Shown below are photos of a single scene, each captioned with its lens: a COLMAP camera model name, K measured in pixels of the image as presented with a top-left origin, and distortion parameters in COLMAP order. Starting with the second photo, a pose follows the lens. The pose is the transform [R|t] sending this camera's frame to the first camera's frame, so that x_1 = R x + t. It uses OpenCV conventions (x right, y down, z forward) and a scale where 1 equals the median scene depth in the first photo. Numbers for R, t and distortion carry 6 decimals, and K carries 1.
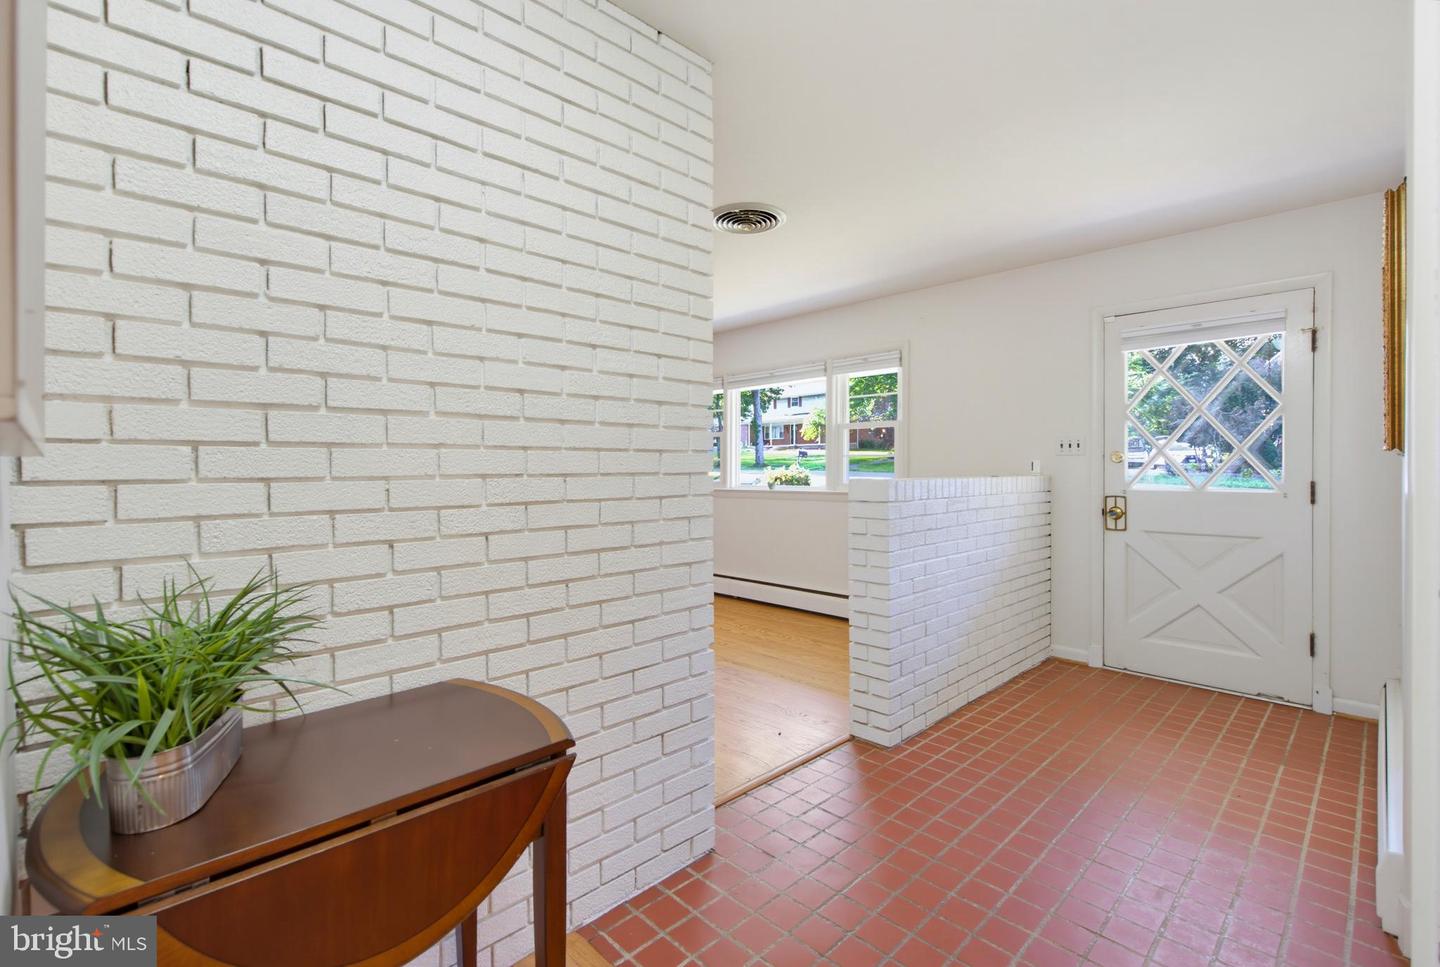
lens RADIAL K [[649.6, 0, 713.7], [0, 649.6, 474.6], [0, 0, 1]] dist [0.002248, -0.001511]
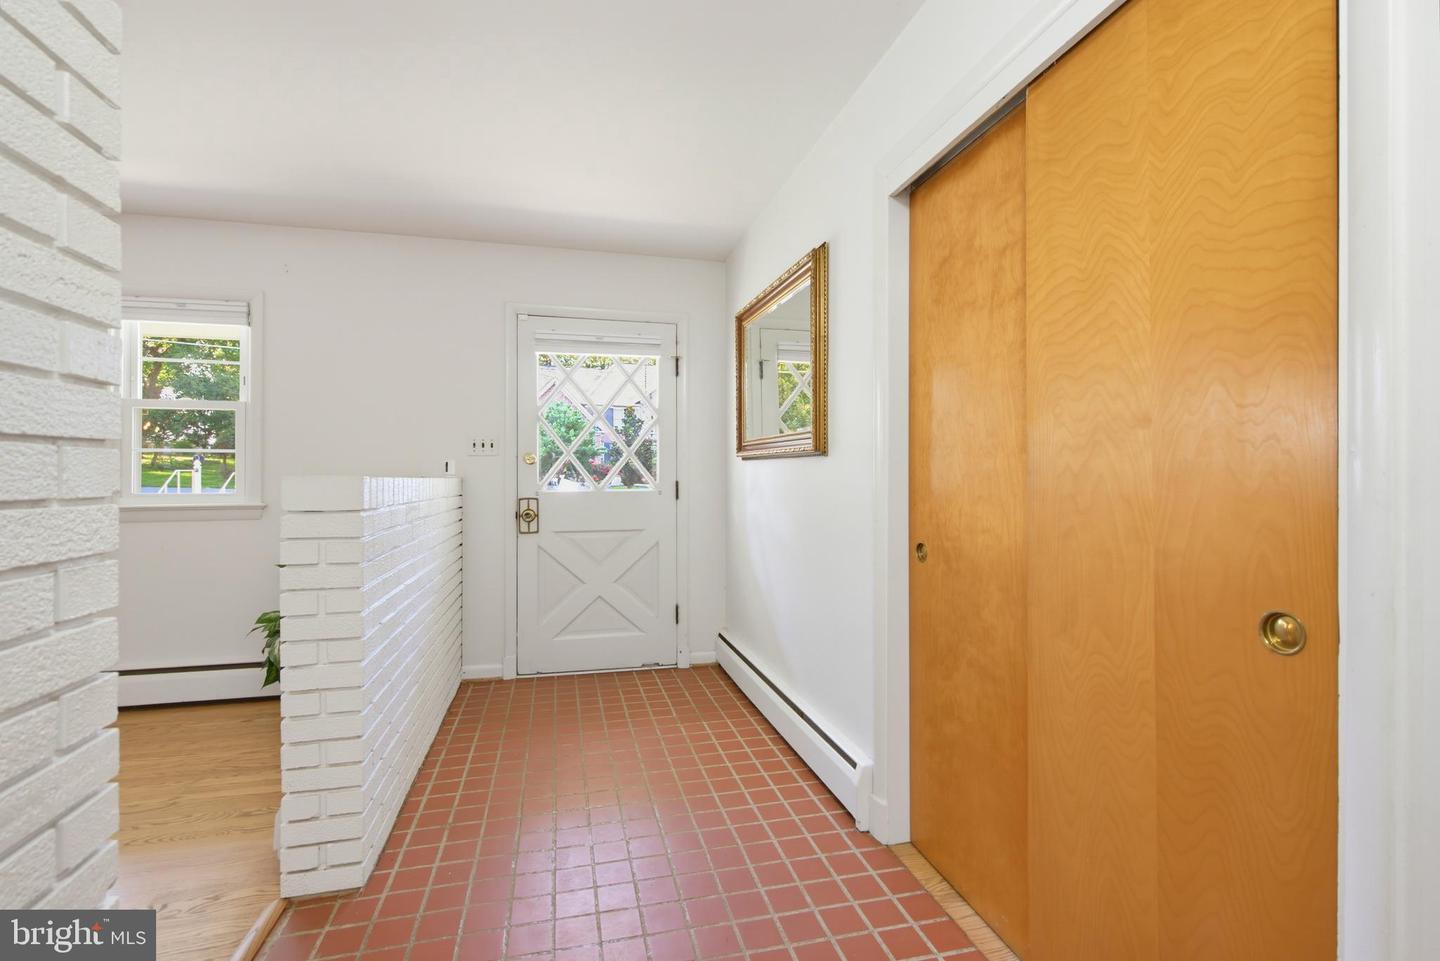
lens RADIAL K [[649.6, 0, 720.4], [0, 649.6, 476.9], [0, 0, 1]] dist [0.002248, -0.001511]
pose [[0.502704, 0.004421, 0.864447, -0.097507], [0.008433, 0.999914, -0.010018, 0.015270], [-0.864417, 0.012326, 0.502624, 0.304369]]
